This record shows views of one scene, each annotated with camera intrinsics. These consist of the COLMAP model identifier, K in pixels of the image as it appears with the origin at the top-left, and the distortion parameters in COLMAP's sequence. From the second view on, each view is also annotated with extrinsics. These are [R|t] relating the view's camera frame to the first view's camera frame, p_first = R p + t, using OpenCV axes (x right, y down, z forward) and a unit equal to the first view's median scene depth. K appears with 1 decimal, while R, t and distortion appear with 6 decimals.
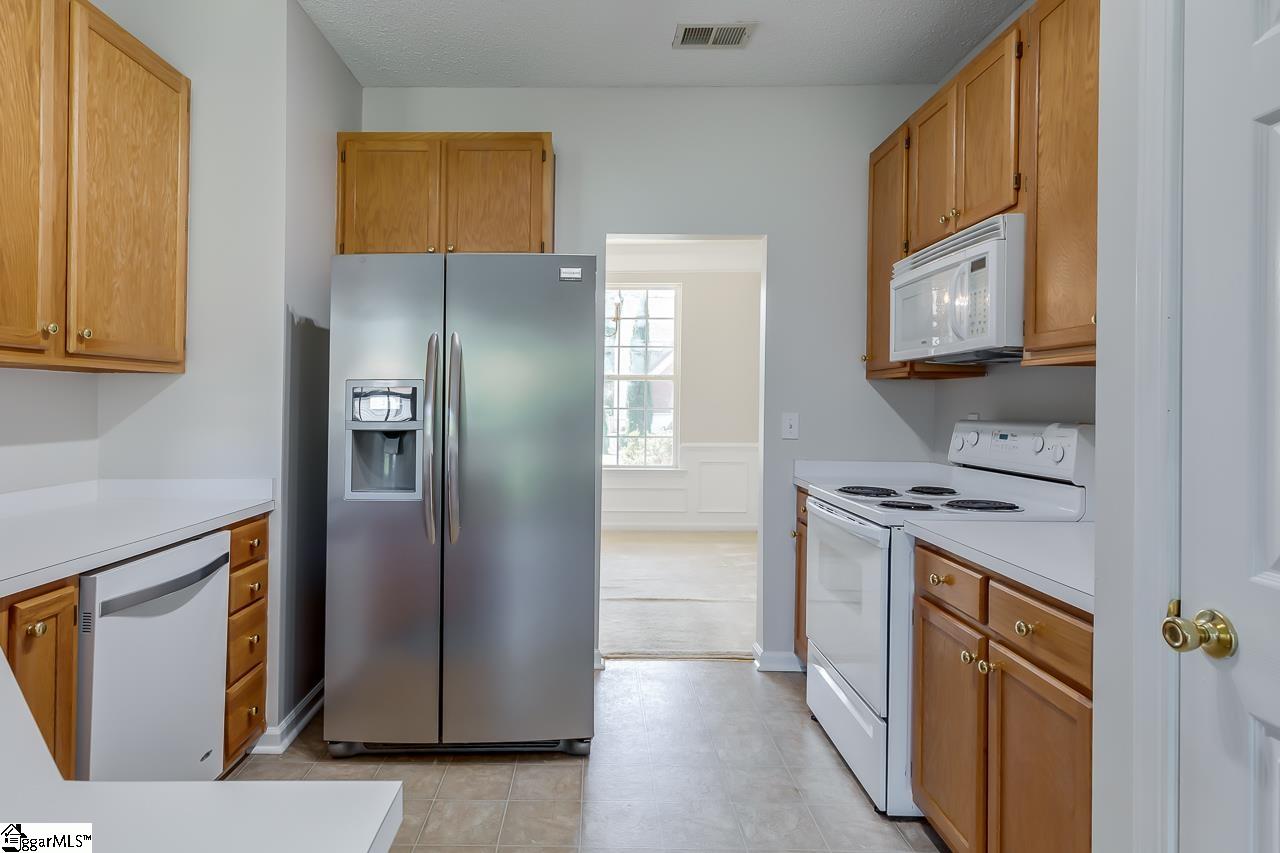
lens RADIAL K [[705.9, 0, 592.2], [0, 705.9, 395.6], [0, 0, 1]] dist [0.013856, -0.000792]
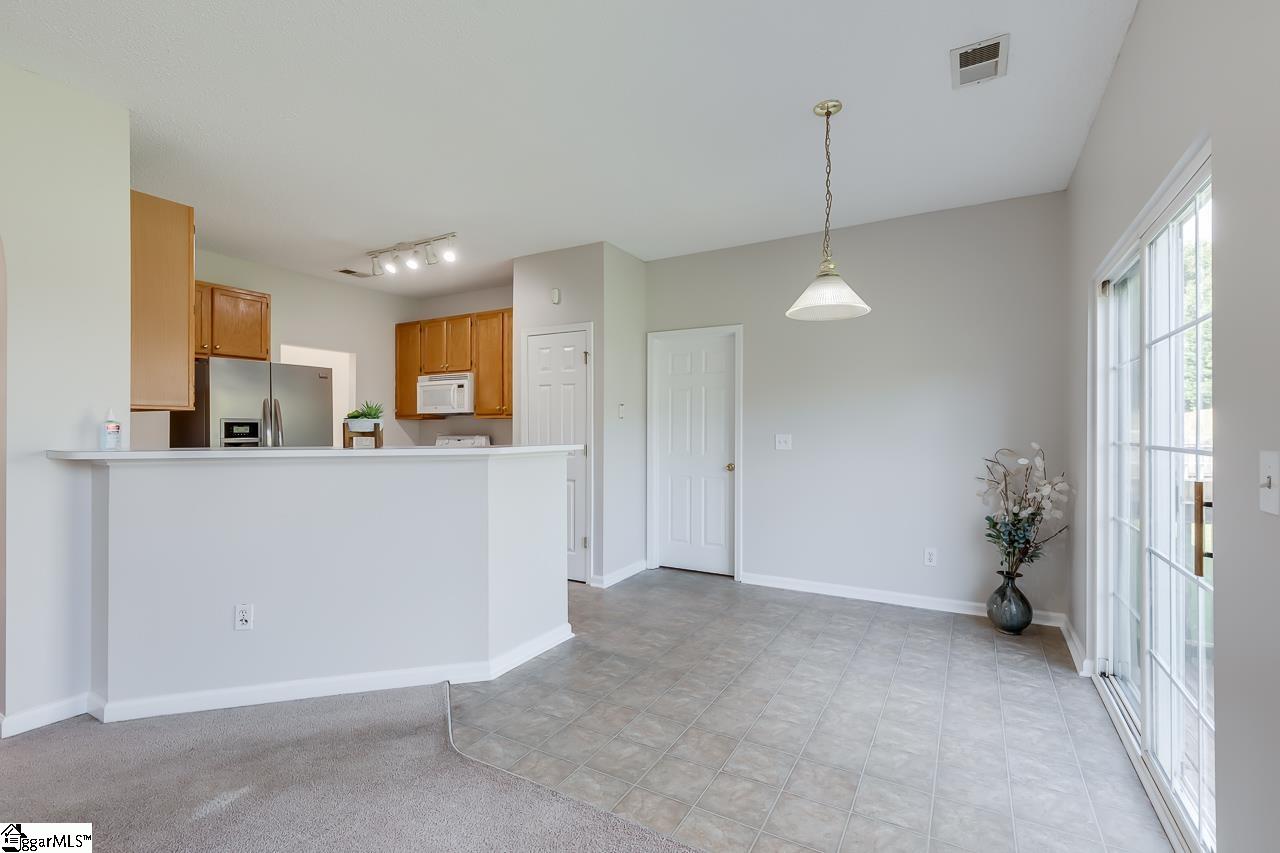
lens RADIAL K [[582.6, 0, 637.0], [0, 582.6, 425.8], [0, 0, 1]] dist [0.007555, 0.000226]
pose [[0.482540, 0.002714, 0.875870, -1.240814], [-0.008212, 0.999965, 0.001426, -0.014185], [-0.875836, -0.007880, 0.482545, -0.875260]]
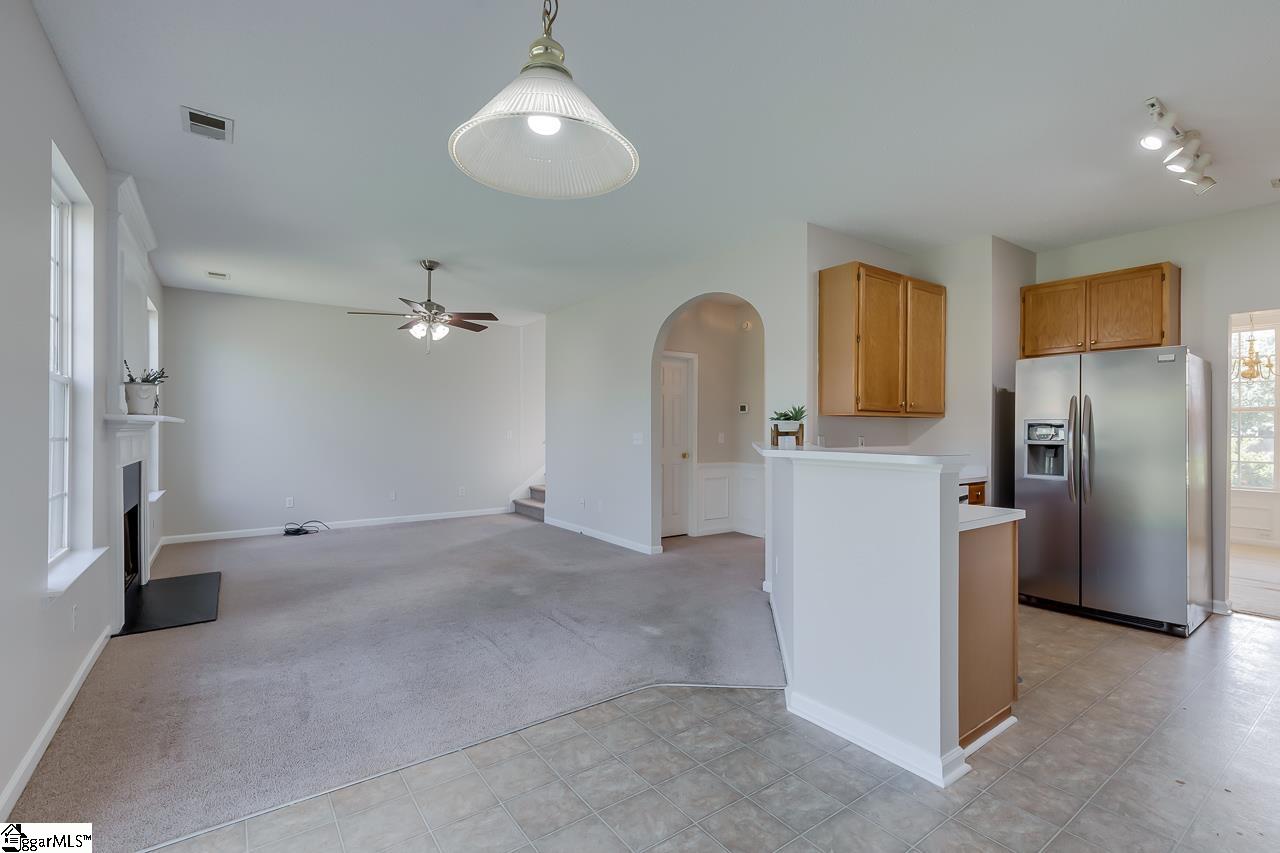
lens RADIAL K [[582.6, 0, 652.6], [0, 582.6, 423.4], [0, 0, 1]] dist [0.007555, 0.000226]
pose [[0.606308, -0.006316, -0.795205, 0.345698], [0.005841, 0.999977, -0.003489, -0.012119], [0.795208, -0.002529, 0.606331, -0.884103]]
